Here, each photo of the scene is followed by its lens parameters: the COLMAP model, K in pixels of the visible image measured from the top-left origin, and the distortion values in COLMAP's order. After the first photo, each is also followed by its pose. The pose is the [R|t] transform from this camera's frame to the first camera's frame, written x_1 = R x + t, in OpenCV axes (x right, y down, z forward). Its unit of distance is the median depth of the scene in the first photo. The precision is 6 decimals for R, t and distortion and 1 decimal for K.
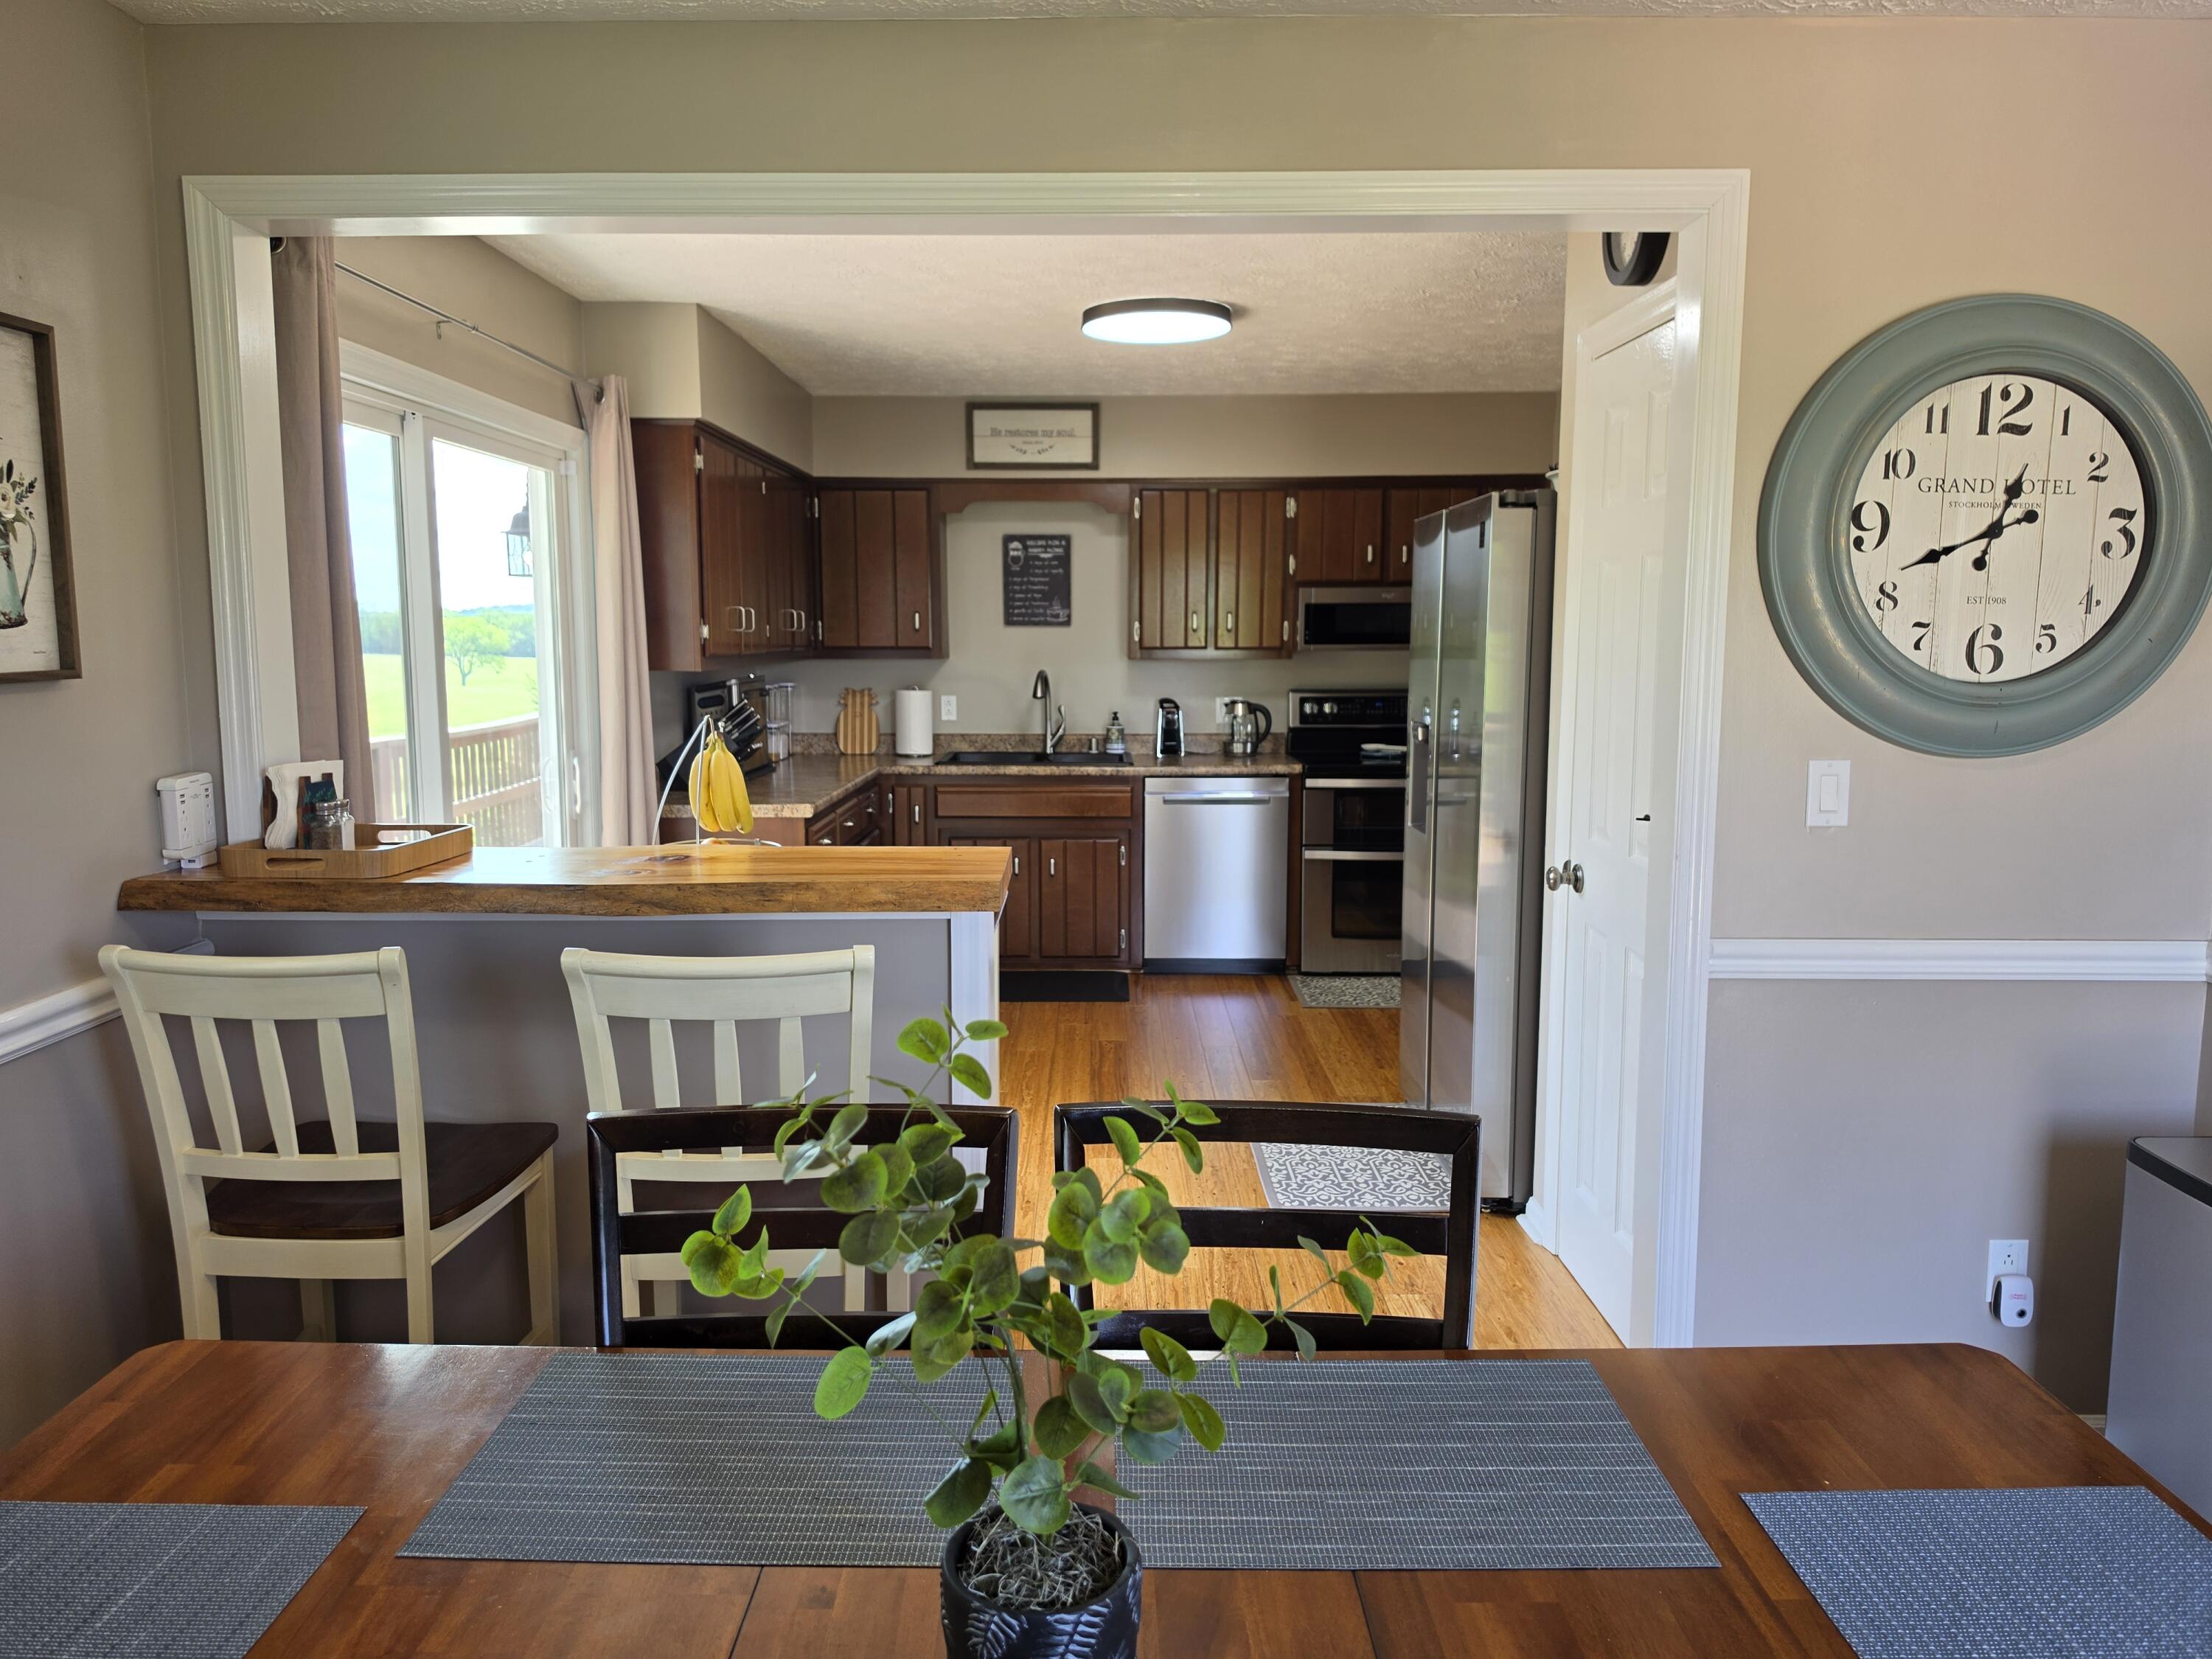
lens RADIAL K [[1600.5, 0, 1106.0], [0, 1600.5, 829.5], [0, 0, 1]] dist [0.000000, -0.000021]
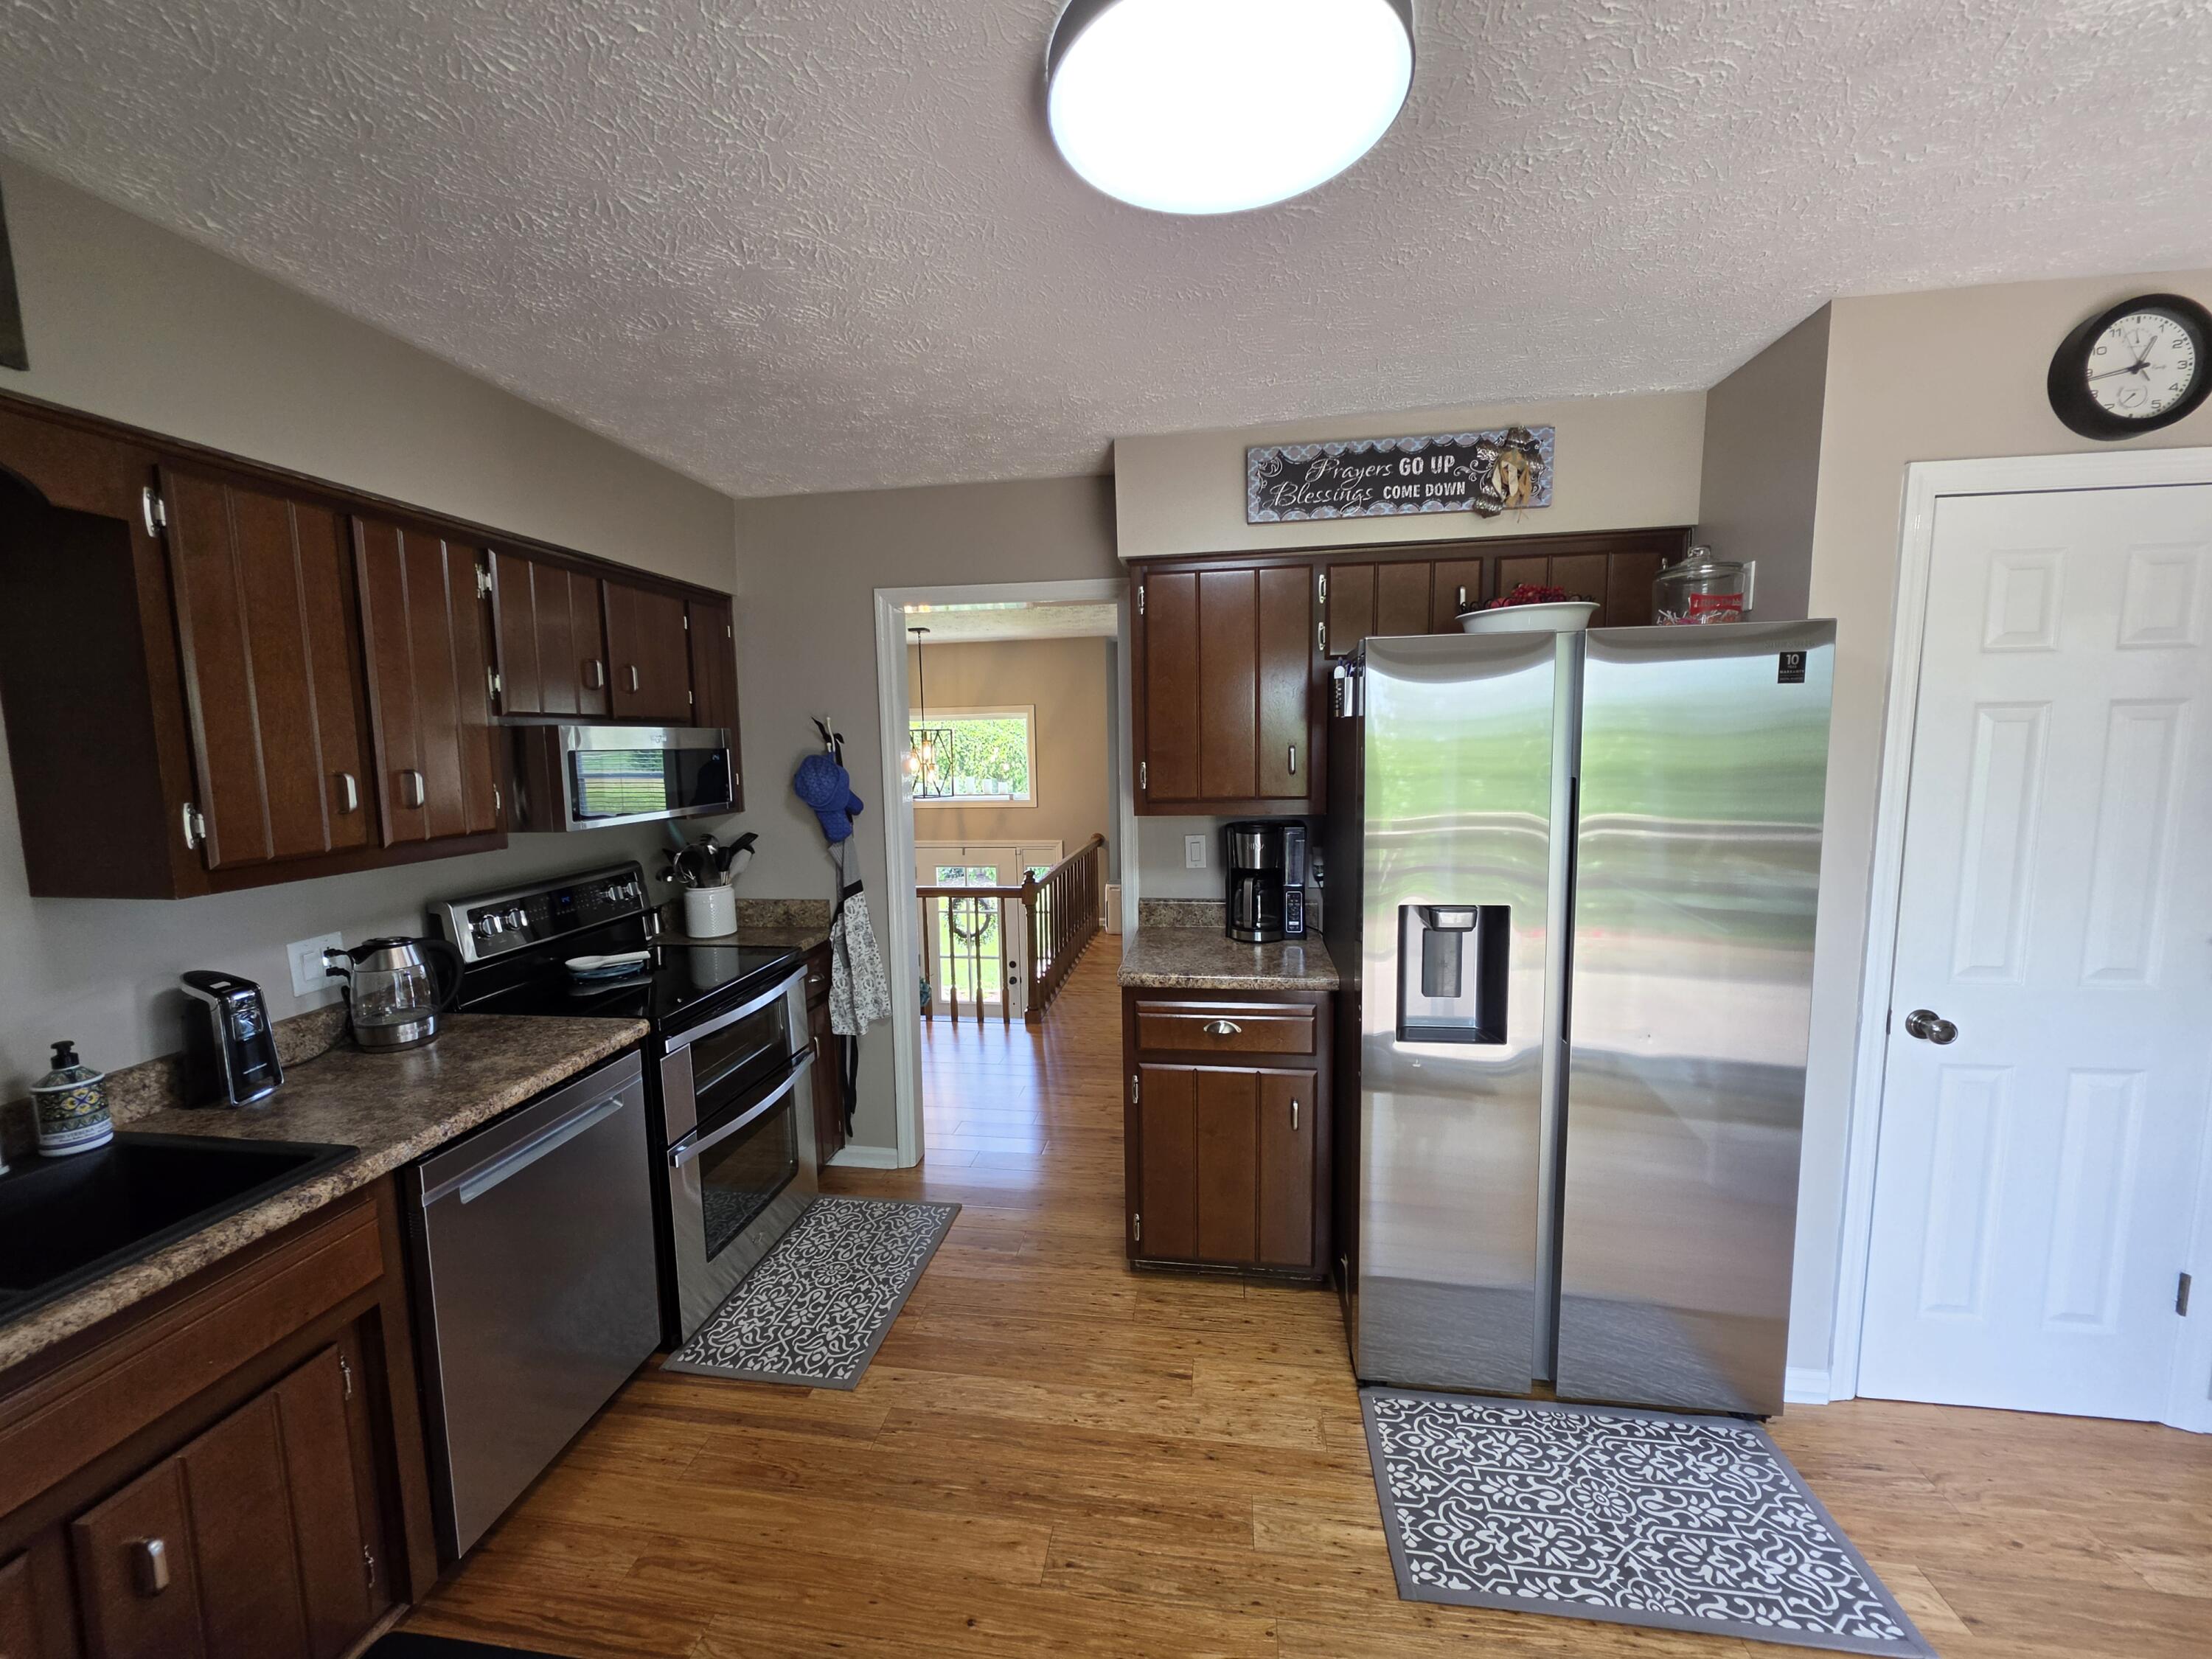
lens RADIAL K [[899.6, 0, 1106.0], [0, 899.6, 829.5], [0, 0, 1]] dist [-0.000462, 0.000100]
pose [[0.152837, -0.107711, 0.982364, -0.166792], [0.138636, 0.986550, 0.086601, -0.113314], [-0.978479, 0.122955, 0.165714, 0.762269]]
